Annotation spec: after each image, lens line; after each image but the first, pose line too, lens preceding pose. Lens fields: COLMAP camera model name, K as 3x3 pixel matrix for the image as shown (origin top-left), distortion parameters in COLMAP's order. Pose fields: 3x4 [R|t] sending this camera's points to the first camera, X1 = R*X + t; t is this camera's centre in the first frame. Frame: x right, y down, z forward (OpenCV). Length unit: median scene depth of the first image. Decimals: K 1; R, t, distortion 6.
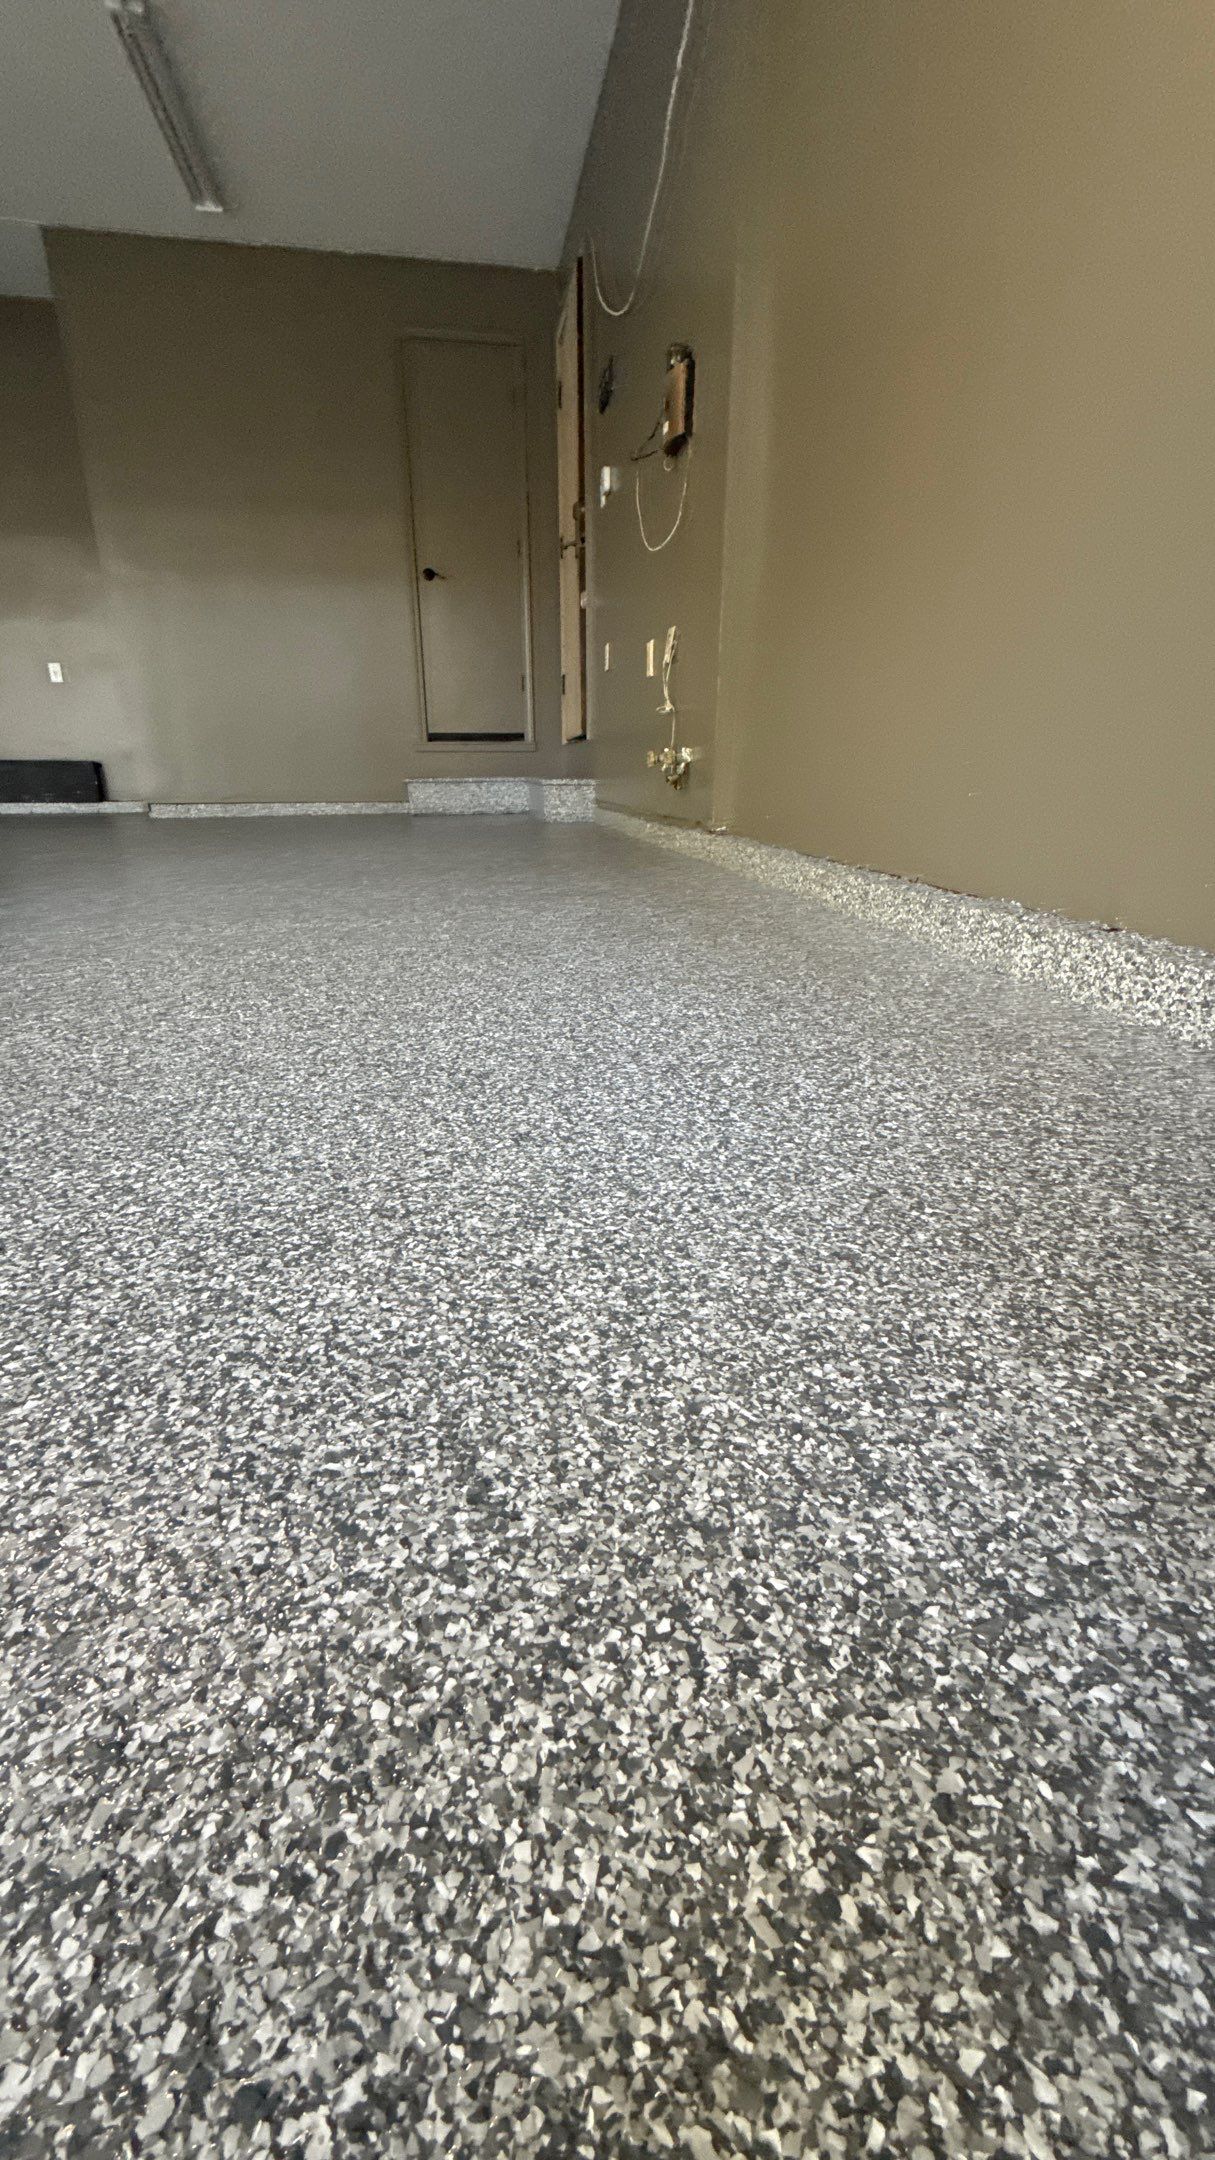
lens RADIAL K [[855.2, 0, 604.3], [0, 855.2, 1083.1], [0, 0, 1]] dist [0.000402, 0.000036]
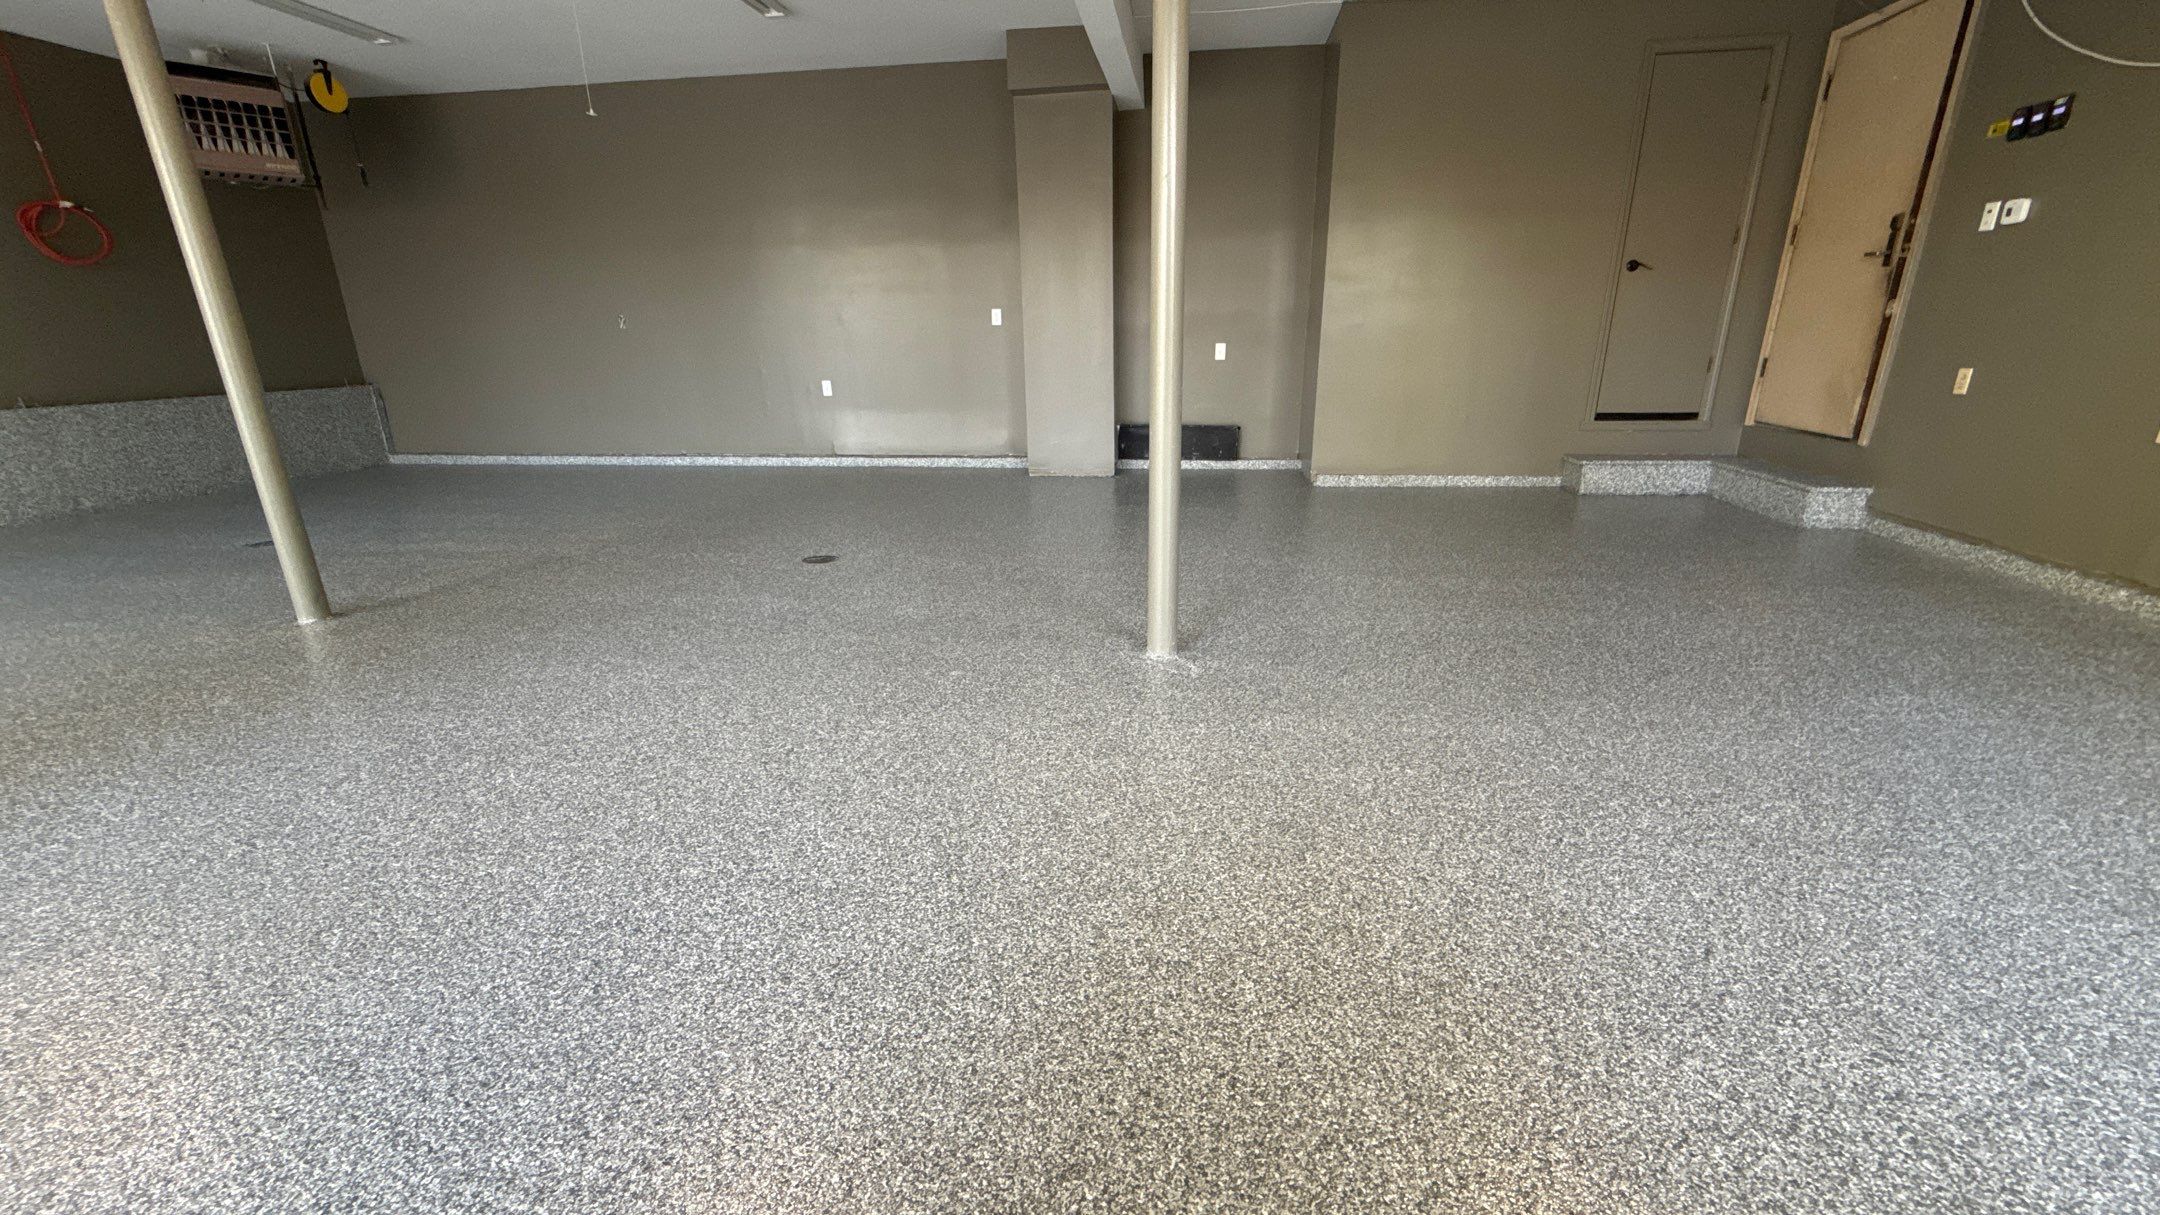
lens RADIAL K [[855.2, 0, 1076.8], [0, 855.2, 610.3], [0, 0, 1]] dist [0.000402, 0.000036]
pose [[0.951354, 0.083305, -0.296622, -5.392350], [-0.092706, 0.995535, -0.017742, -1.129806], [0.293820, 0.044378, 0.954830, -1.668262]]
